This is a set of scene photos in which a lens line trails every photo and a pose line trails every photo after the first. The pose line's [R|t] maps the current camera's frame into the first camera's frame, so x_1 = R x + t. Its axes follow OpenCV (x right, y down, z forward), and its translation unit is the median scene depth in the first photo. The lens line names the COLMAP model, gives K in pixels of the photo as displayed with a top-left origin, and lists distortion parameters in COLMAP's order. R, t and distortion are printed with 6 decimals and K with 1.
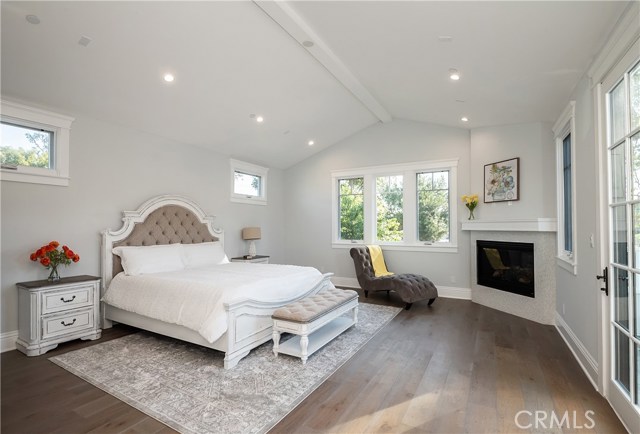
lens RADIAL K [[300.3, 0, 322.4], [0, 300.3, 219.7], [0, 0, 1]] dist [-0.005238, -0.000240]
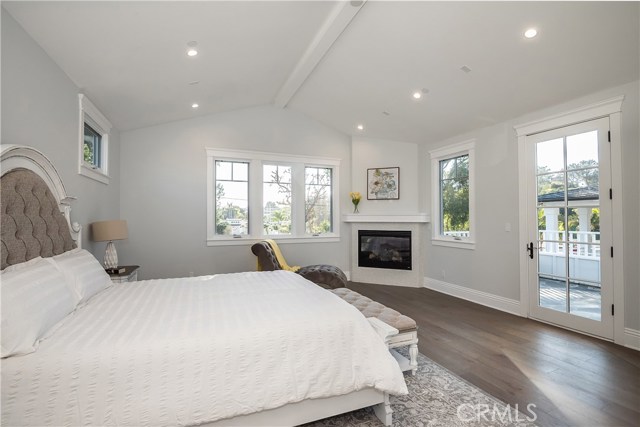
lens RADIAL K [[299.8, 0, 319.4], [0, 299.8, 212.4], [0, 0, 1]] dist [0.004969, -0.000301]
pose [[0.634287, 0.012694, 0.772993, -0.549646], [-0.019062, 0.999818, -0.000778, 0.001860], [-0.772862, -0.014241, 0.634414, 0.384781]]
